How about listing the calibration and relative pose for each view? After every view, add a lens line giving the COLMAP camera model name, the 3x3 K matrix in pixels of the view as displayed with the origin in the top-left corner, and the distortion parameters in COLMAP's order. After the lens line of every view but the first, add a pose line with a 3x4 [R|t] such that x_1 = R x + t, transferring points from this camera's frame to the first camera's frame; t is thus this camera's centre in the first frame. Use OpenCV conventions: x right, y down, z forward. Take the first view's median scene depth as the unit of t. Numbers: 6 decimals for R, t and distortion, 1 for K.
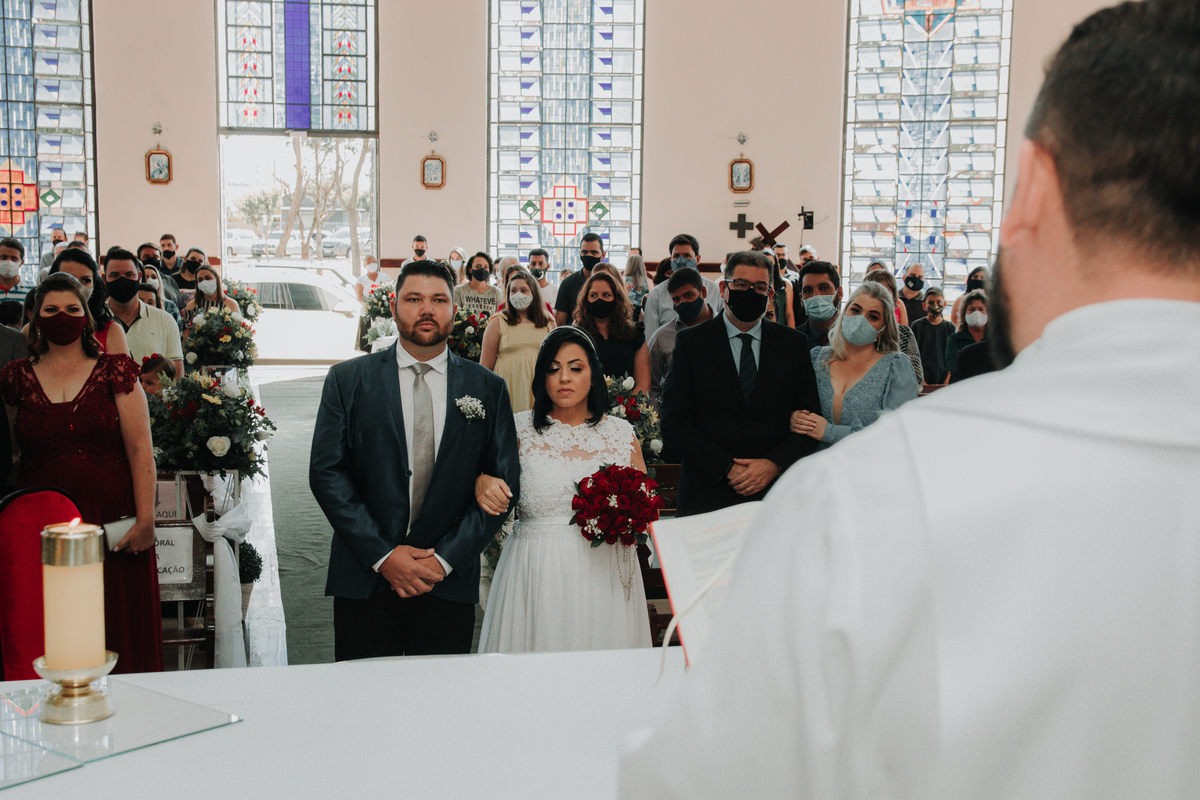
lens RADIAL K [[1677.8, 0, 601.6], [0, 1677.8, 435.1], [0, 0, 1]] dist [0.025241, 0.153793]
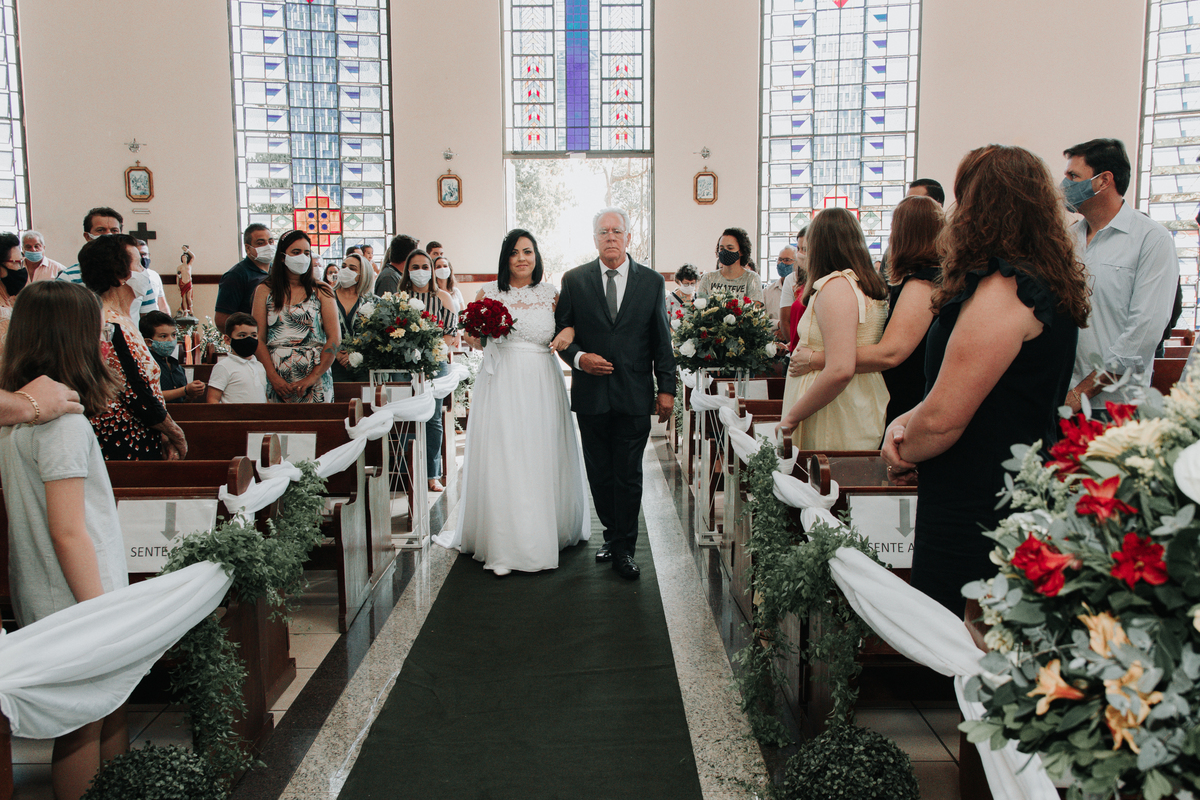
lens RADIAL K [[1100.1, 0, 597.5], [0, 1100.1, 426.9], [0, 0, 1]] dist [0.002012, 0.001427]
pose [[0.977231, 0.007392, -0.212049, -0.021409], [-0.007060, 0.999972, 0.002321, -0.010971], [0.212060, -0.000771, 0.977256, 0.335500]]
